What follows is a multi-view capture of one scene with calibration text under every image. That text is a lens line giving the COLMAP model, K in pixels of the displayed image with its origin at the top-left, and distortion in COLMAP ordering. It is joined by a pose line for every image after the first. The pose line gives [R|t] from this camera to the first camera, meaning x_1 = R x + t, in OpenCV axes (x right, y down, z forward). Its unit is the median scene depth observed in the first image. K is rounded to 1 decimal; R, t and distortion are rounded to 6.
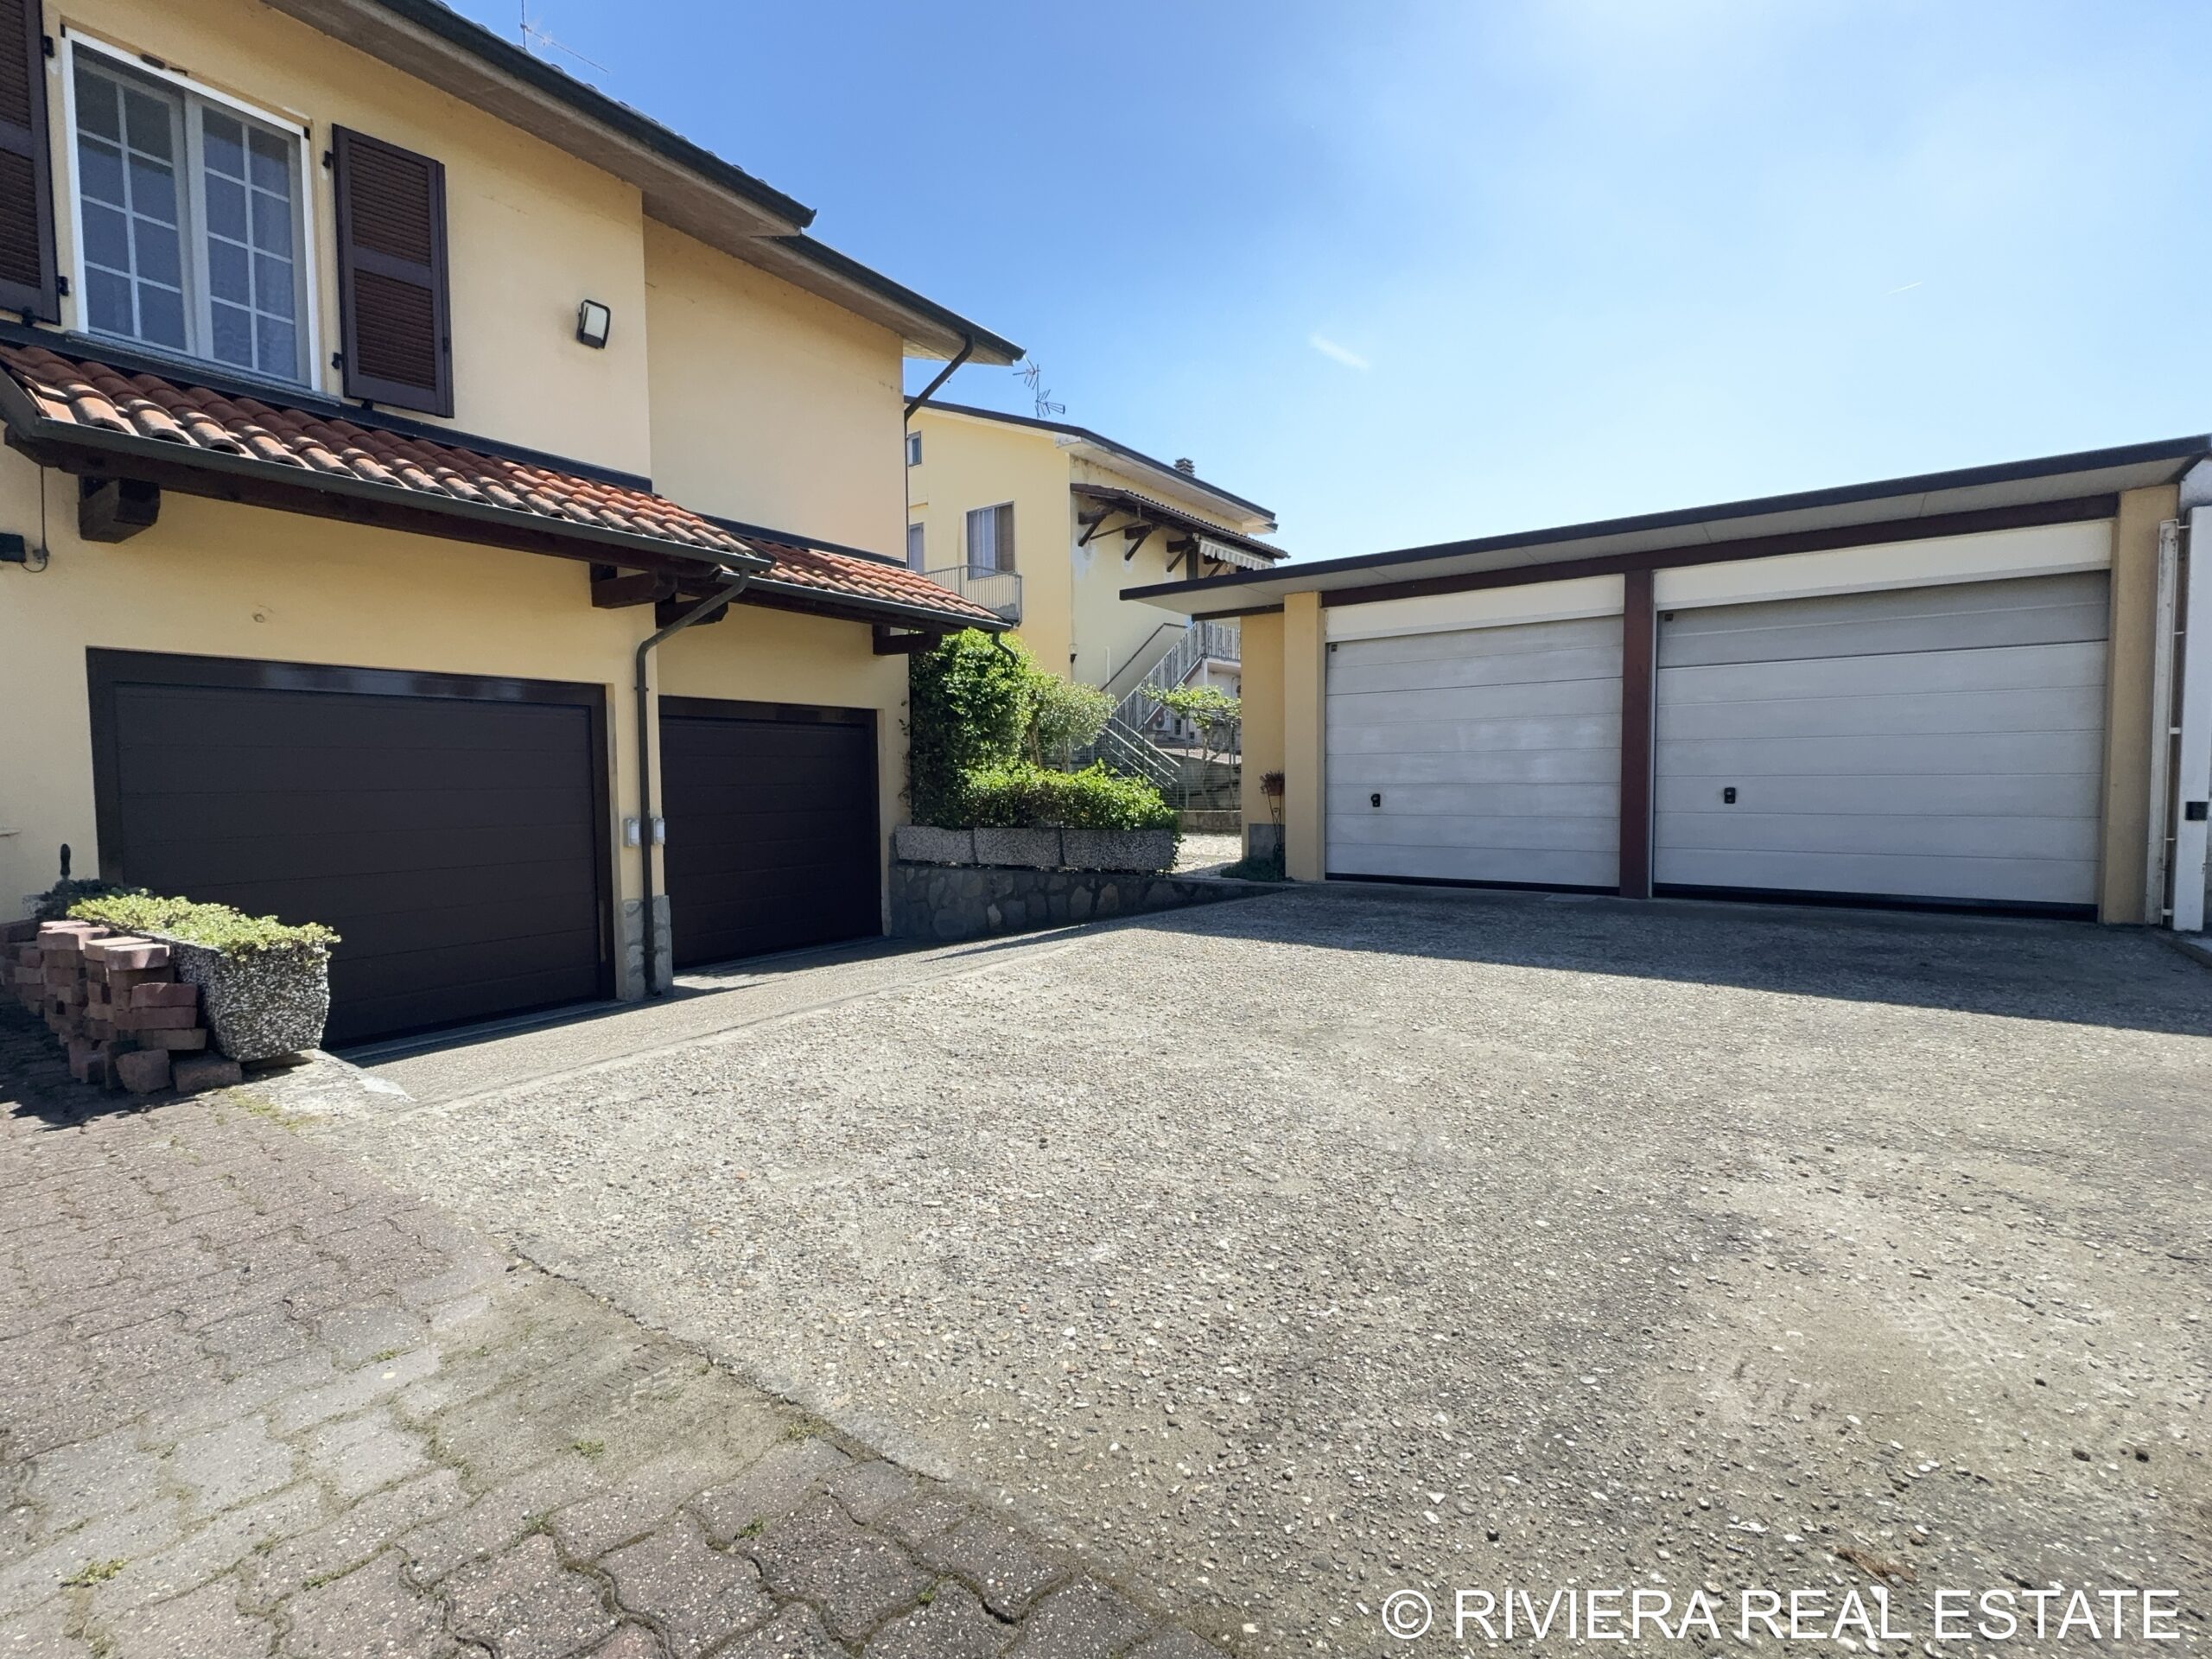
lens RADIAL K [[1011.2, 0, 1103.0], [0, 1011.2, 823.4], [0, 0, 1]] dist [-0.000838, 0.001857]
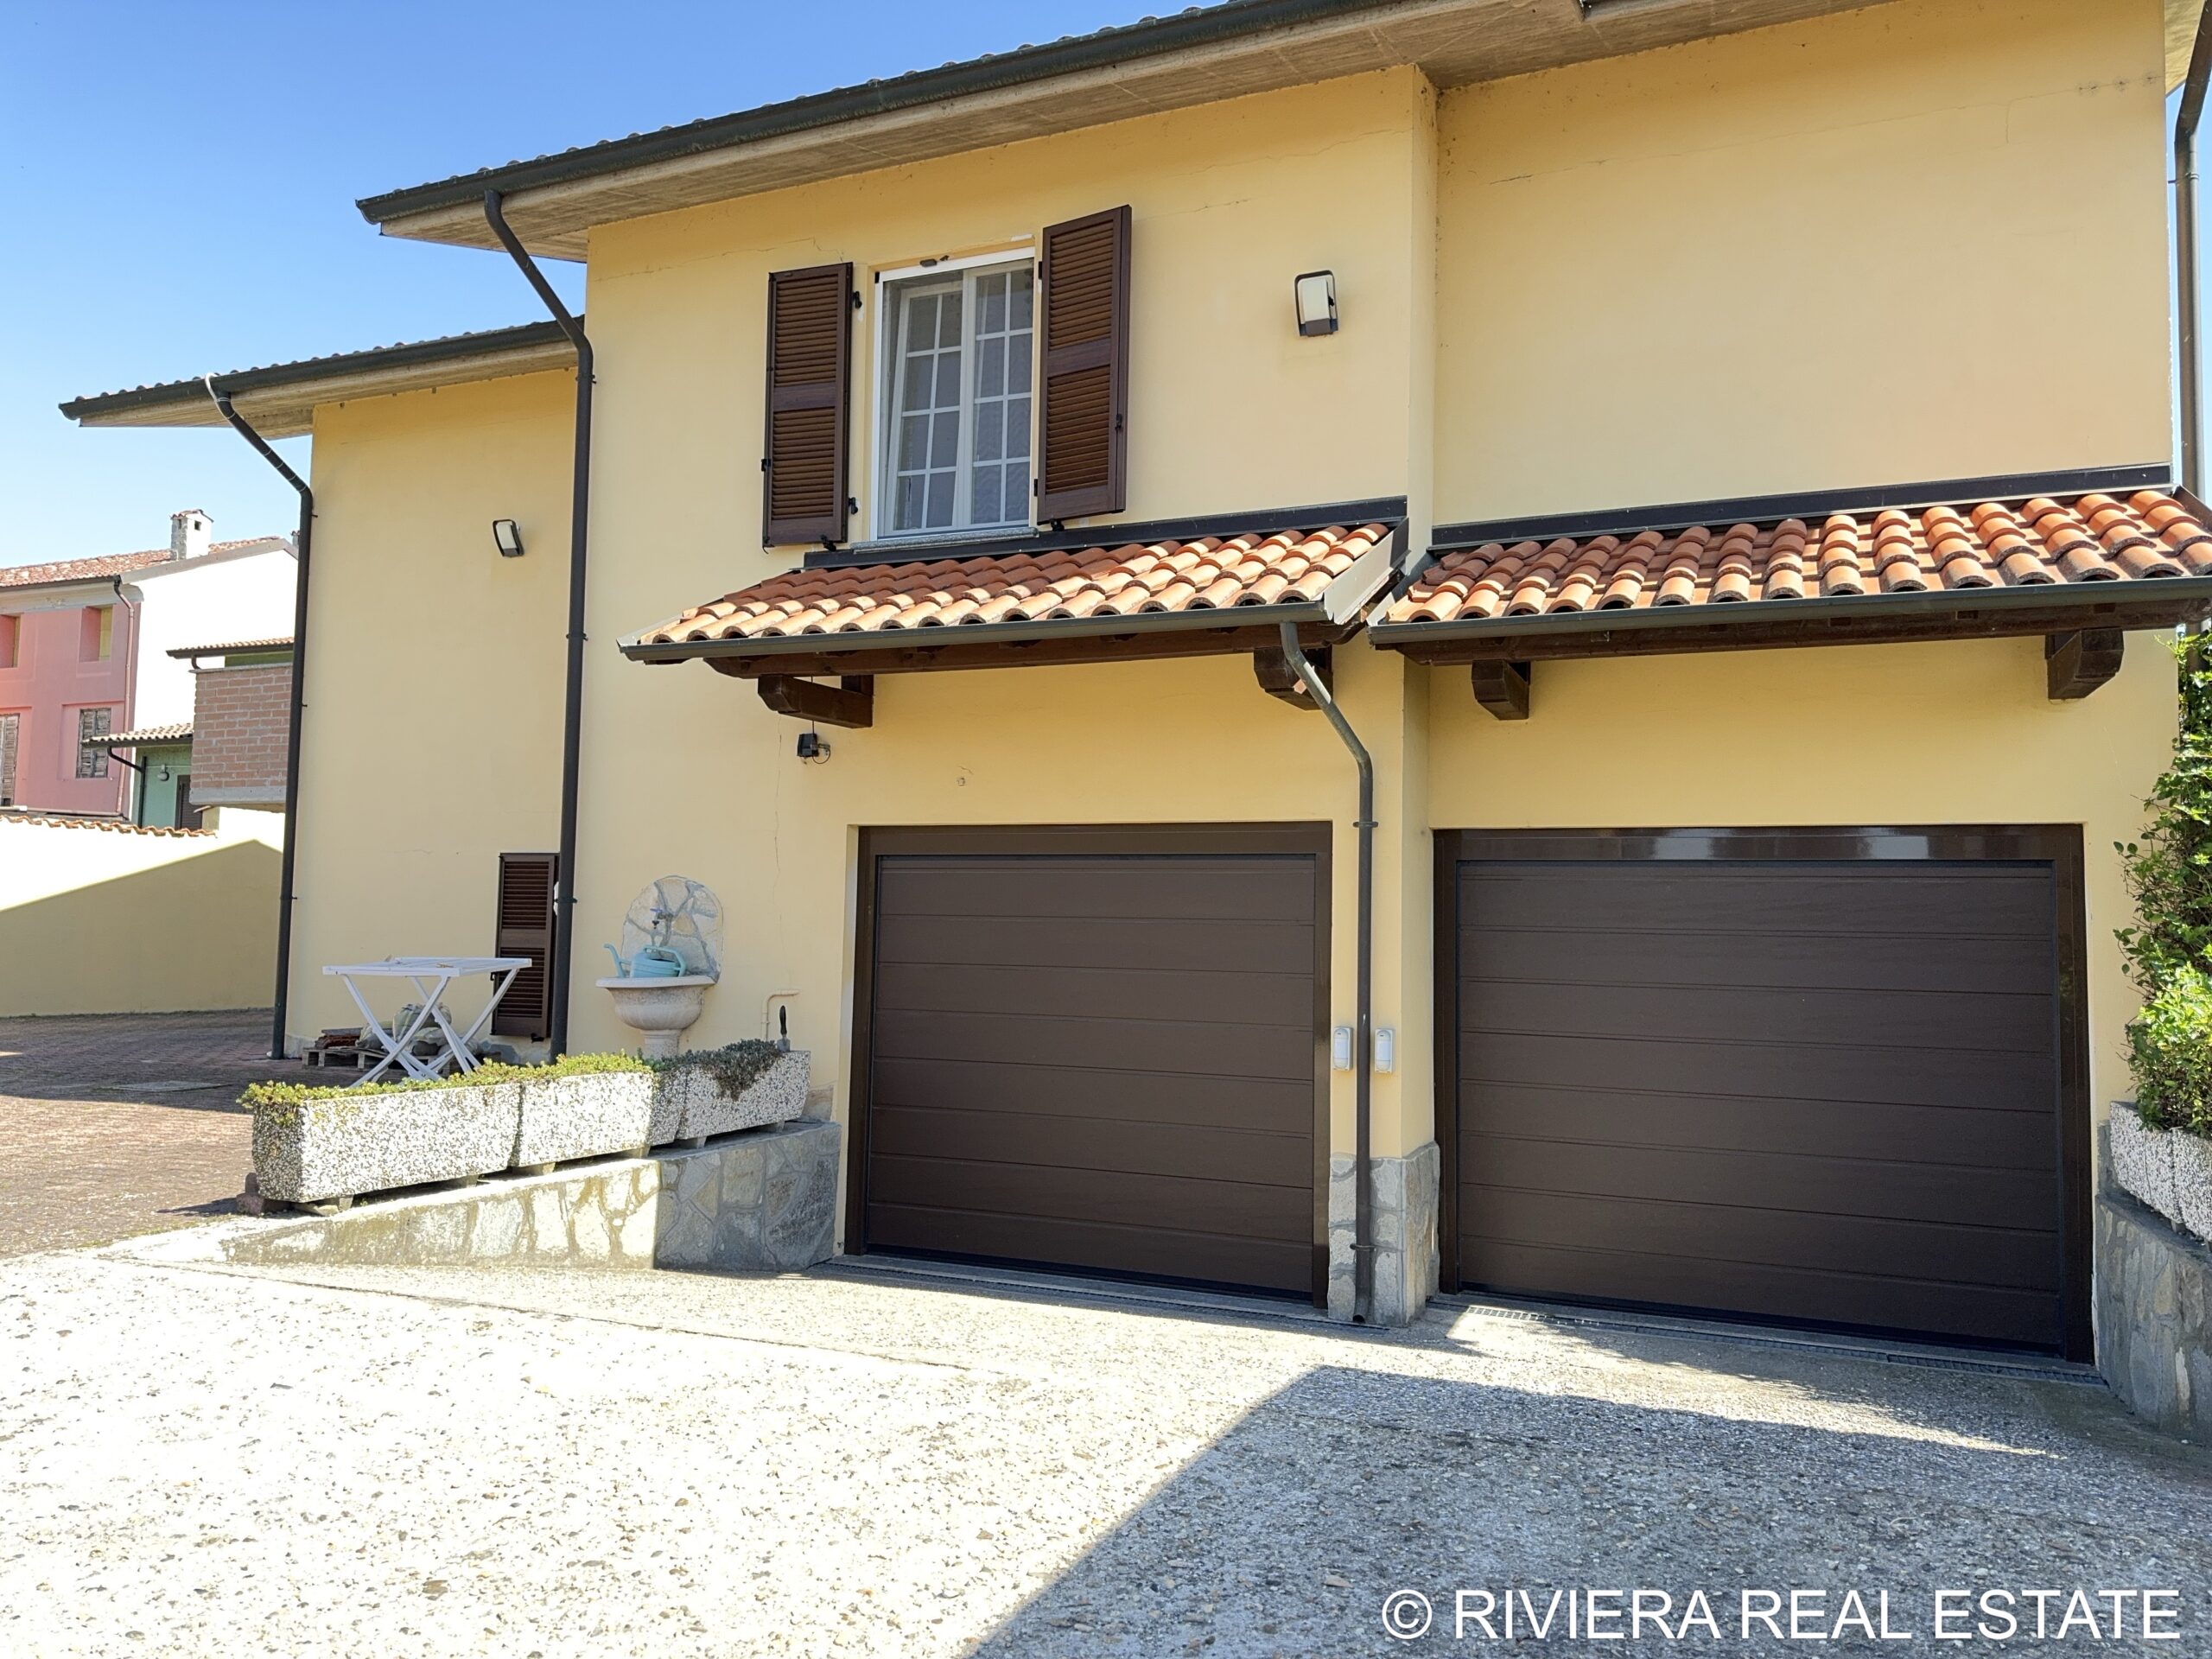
lens RADIAL K [[1563.5, 0, 1106.0], [0, 1563.5, 829.5], [0, 0, 1]] dist [0.115656, -0.172625]
pose [[0.221514, -0.052387, -0.973749, 0.674463], [-0.065030, 0.995540, -0.068352, -0.072556], [0.972986, 0.078464, 0.217119, 0.886451]]
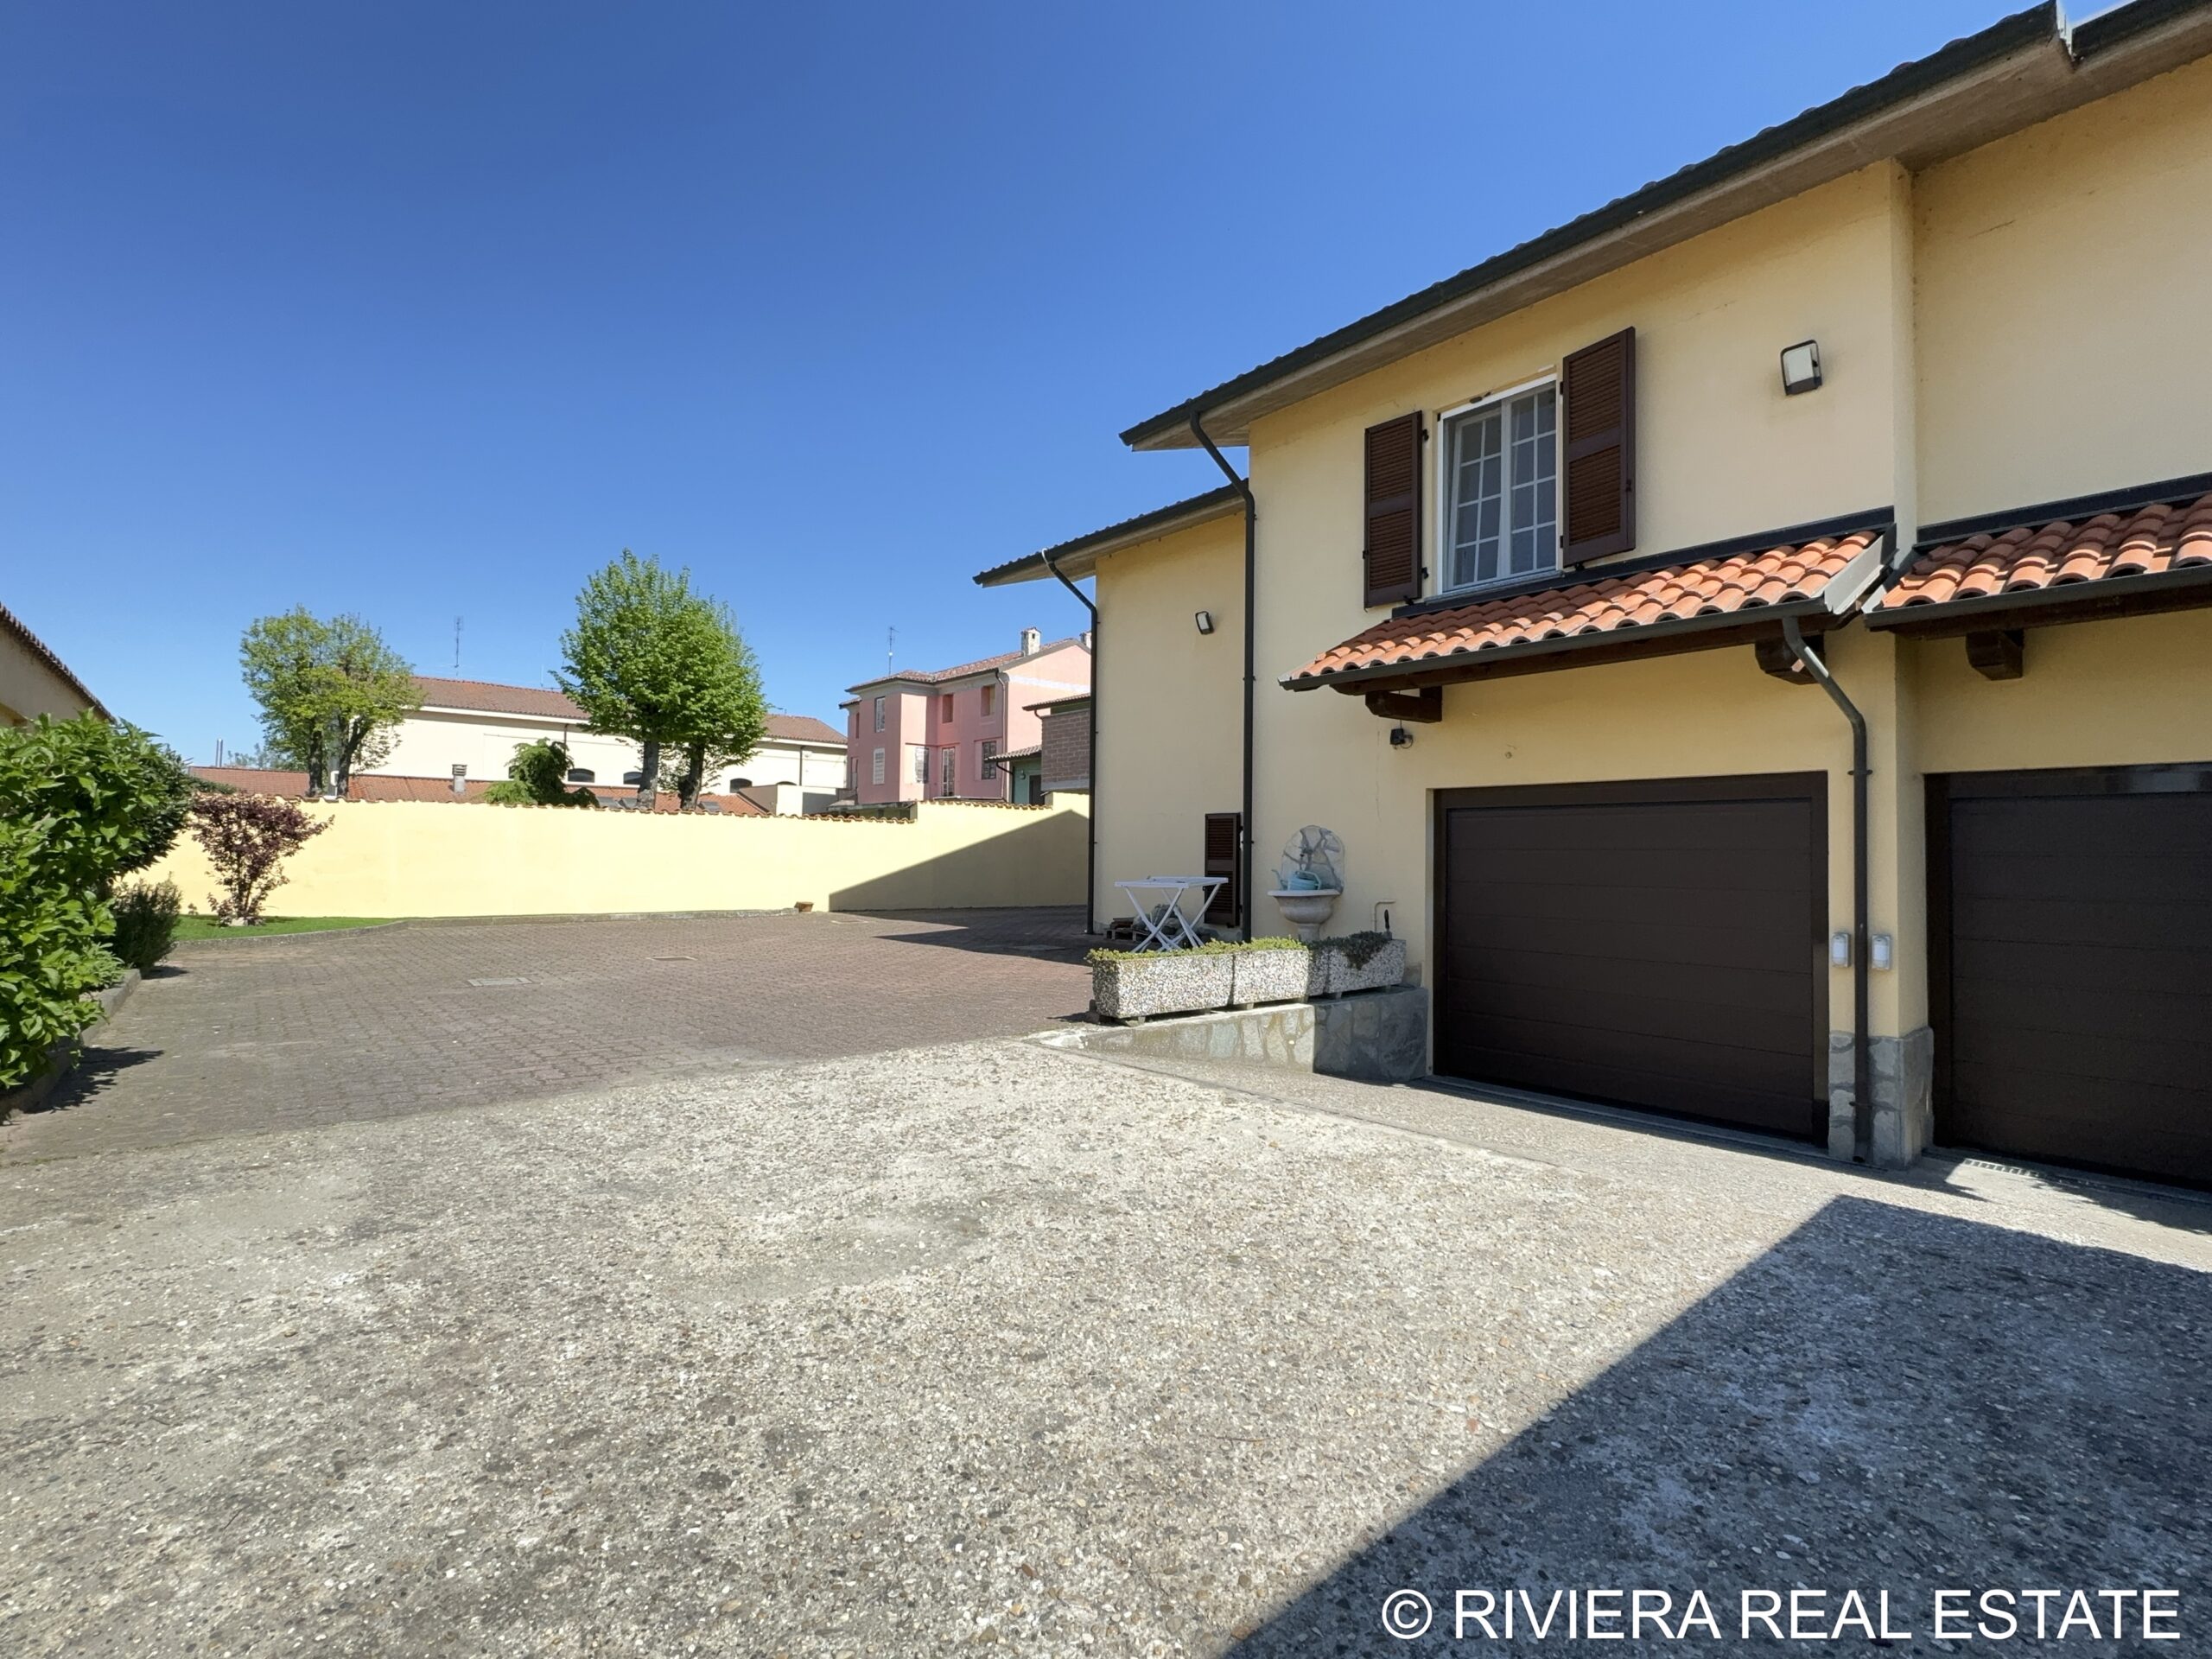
lens RADIAL K [[1011.2, 0, 1103.0], [0, 1011.2, 823.4], [0, 0, 1]] dist [-0.000838, 0.001857]
pose [[-0.228330, -0.025218, -0.973257, 0.658021], [-0.053391, 0.998485, -0.013346, -0.070674], [0.972119, 0.048916, -0.229331, 0.854697]]
